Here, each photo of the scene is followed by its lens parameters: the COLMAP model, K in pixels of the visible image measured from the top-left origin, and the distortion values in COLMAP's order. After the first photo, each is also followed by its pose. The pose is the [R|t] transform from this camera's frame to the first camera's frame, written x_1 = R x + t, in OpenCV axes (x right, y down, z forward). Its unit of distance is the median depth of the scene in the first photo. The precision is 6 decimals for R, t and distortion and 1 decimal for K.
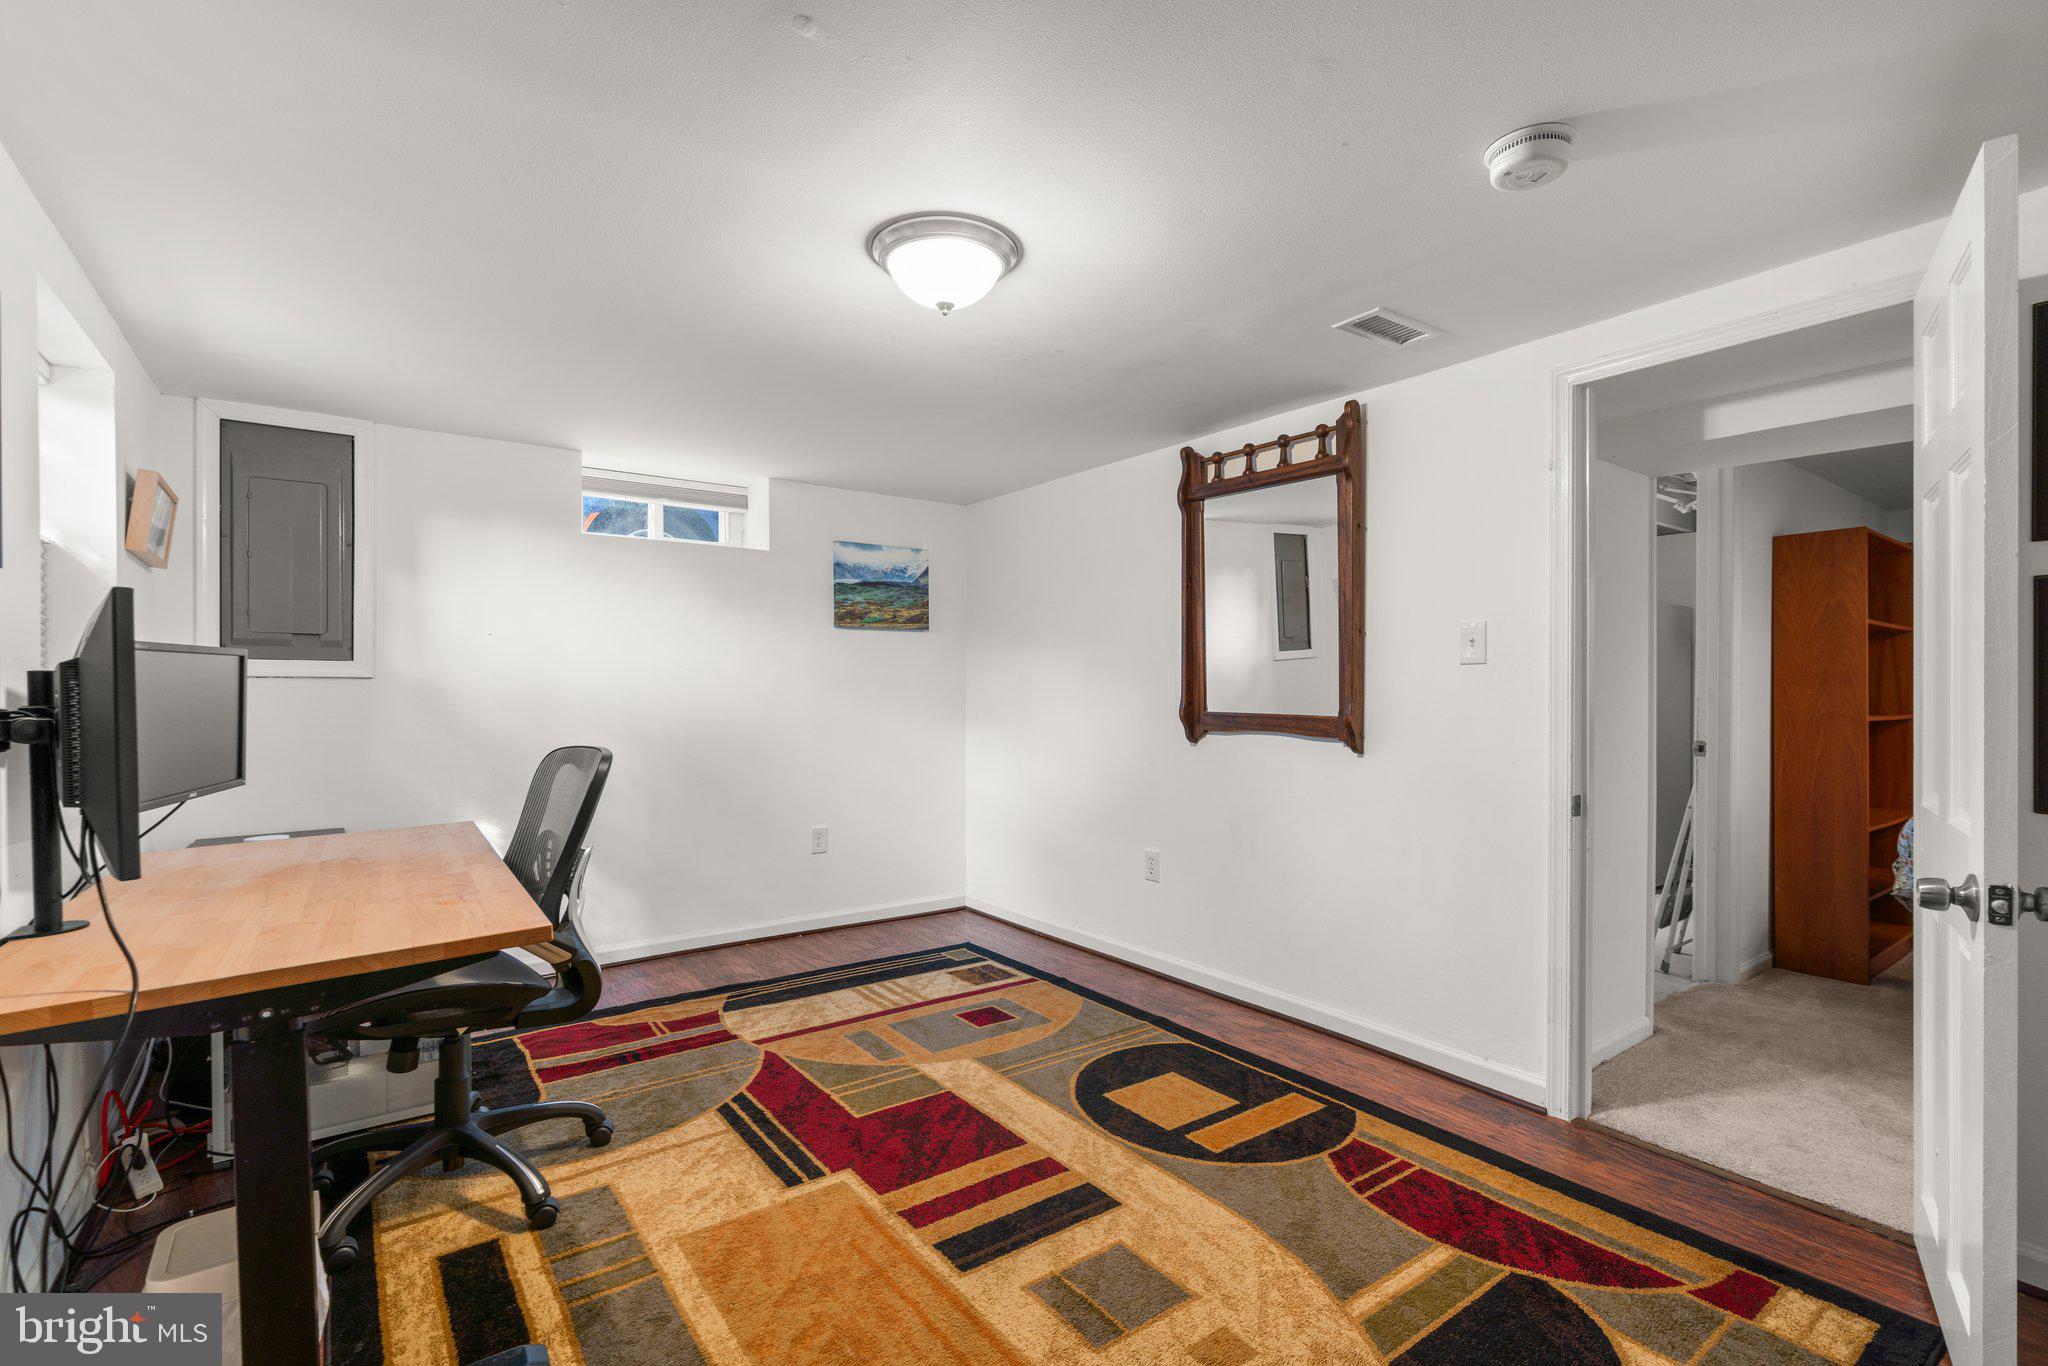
lens RADIAL K [[921.9, 0, 1017.6], [0, 921.9, 688.0], [0, 0, 1]] dist [-0.016899, 0.008106]
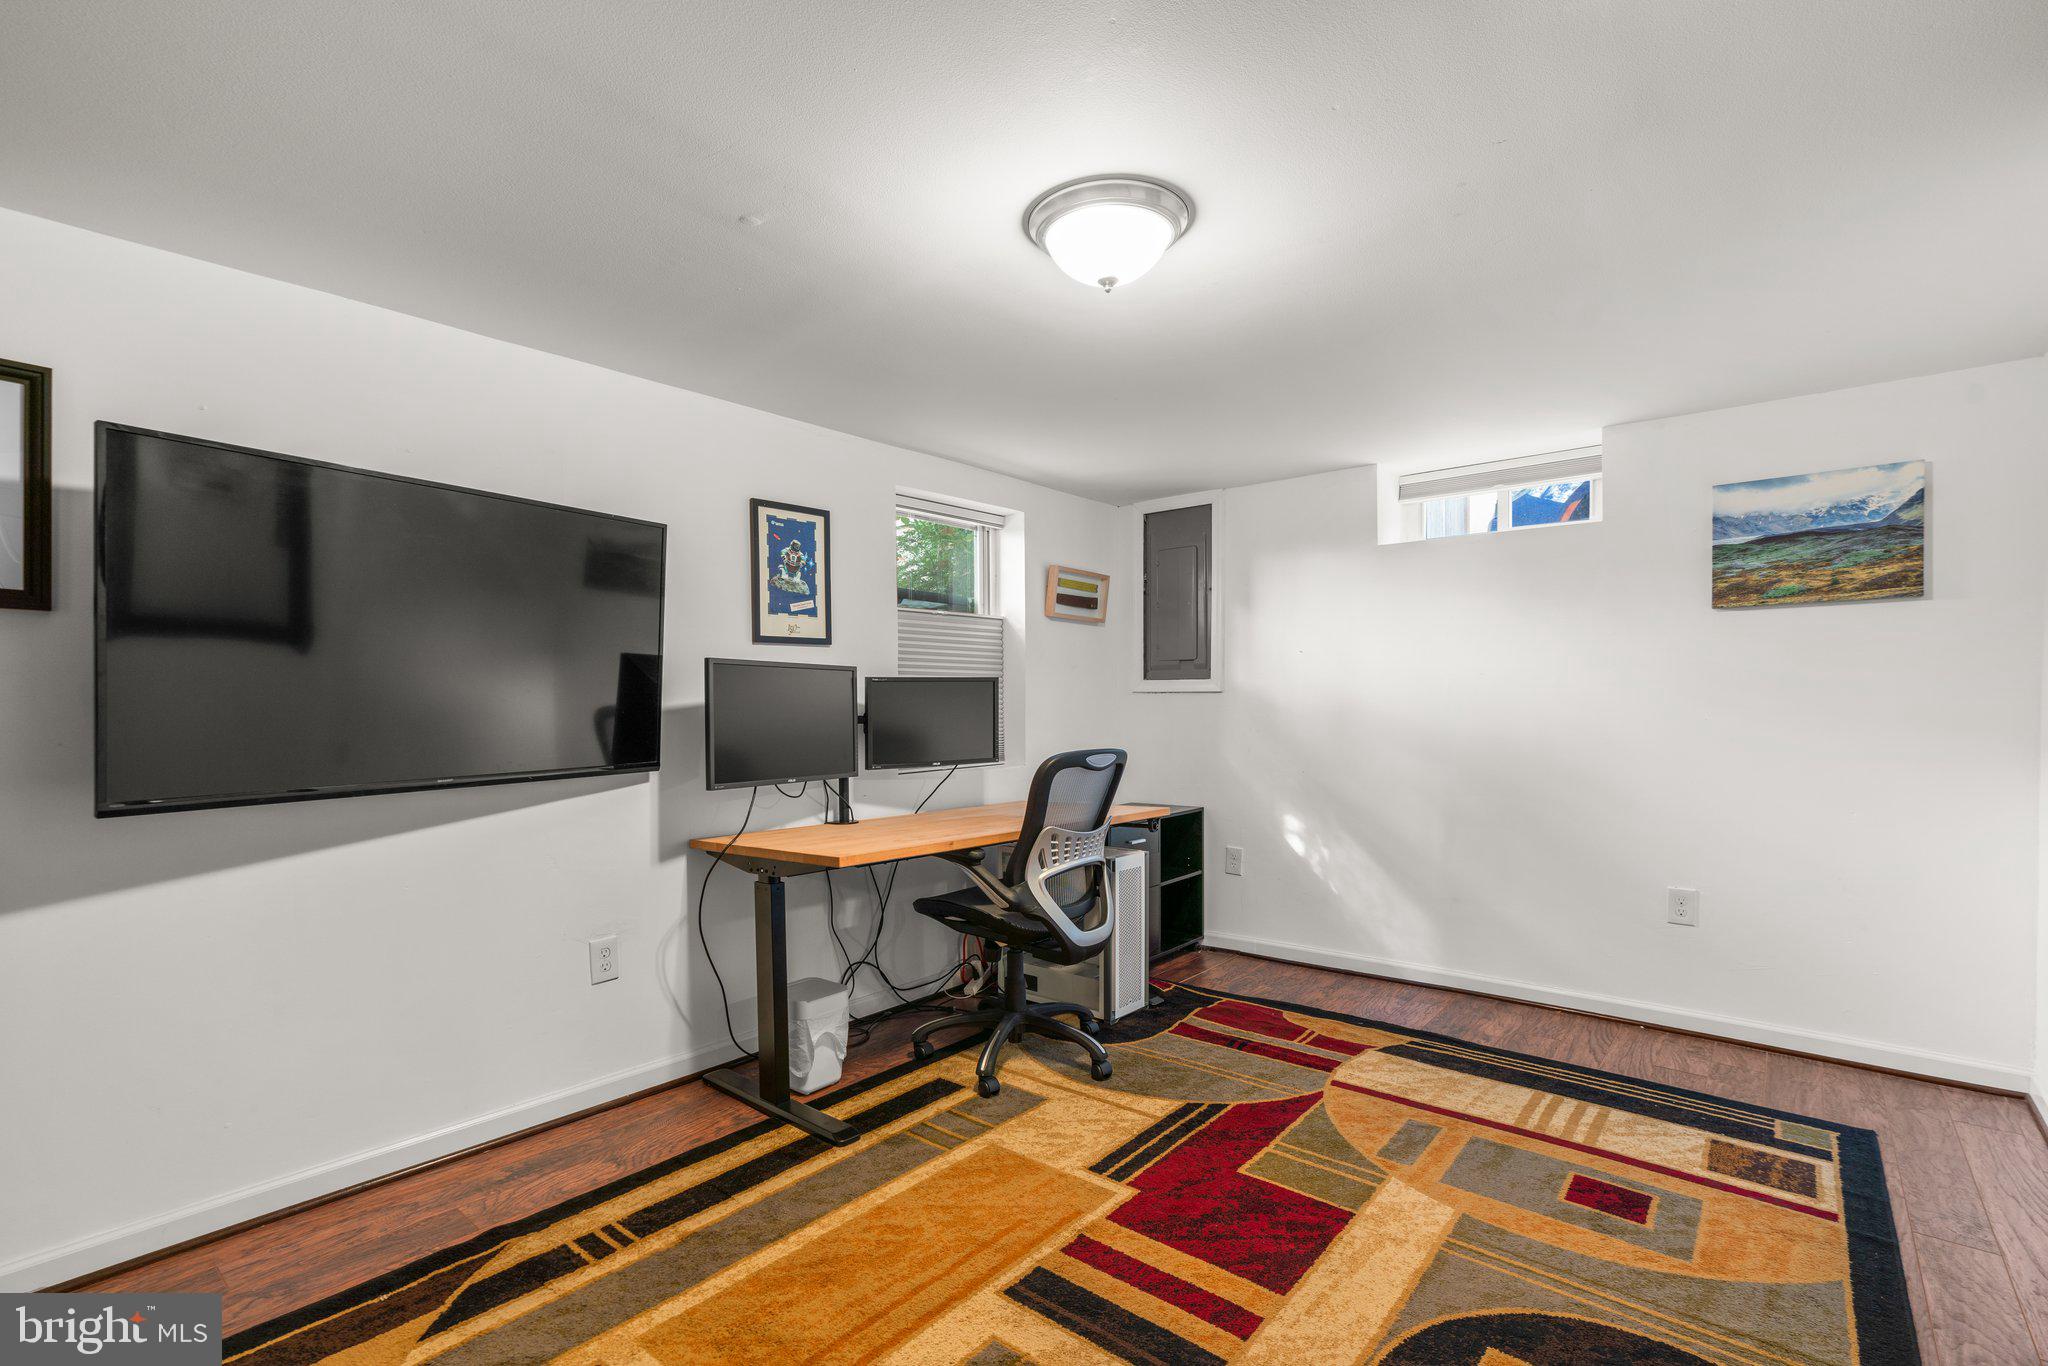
lens RADIAL K [[921.9, 0, 992.5], [0, 921.9, 710.3], [0, 0, 1]] dist [-0.016899, 0.008106]
pose [[0.228506, 0.007111, -0.973516, 0.472943], [0.007144, 0.999934, 0.008981, 0.000499], [0.973516, -0.009007, 0.228440, 0.406291]]
